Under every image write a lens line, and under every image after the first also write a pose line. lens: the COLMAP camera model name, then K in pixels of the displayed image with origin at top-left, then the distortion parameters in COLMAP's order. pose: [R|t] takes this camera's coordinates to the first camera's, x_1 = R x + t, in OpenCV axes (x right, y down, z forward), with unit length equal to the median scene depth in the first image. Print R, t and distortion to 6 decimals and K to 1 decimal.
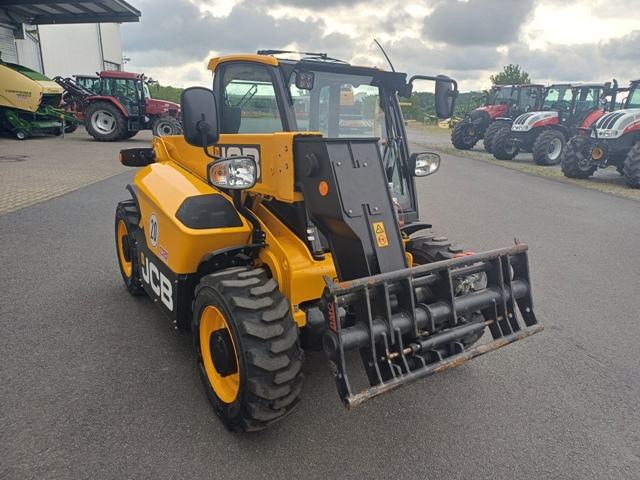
lens RADIAL K [[470.0, 0, 321.8], [0, 470.0, 241.1], [0, 0, 1]] dist [0.047078, -0.031464]
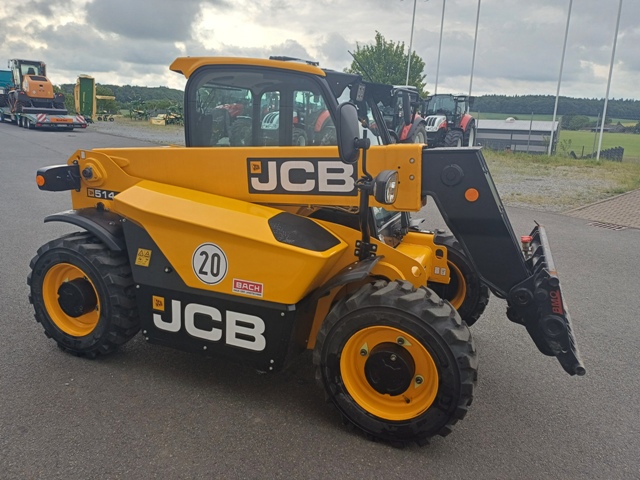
lens RADIAL K [[470.0, 0, 321.4], [0, 470.0, 238.6], [0, 0, 1]] dist [0.047078, -0.031464]
pose [[0.826049, -0.139369, 0.546095, -0.114862], [0.137297, 0.989514, 0.044852, -0.013955], [-0.546620, 0.037927, 0.836522, 0.033717]]
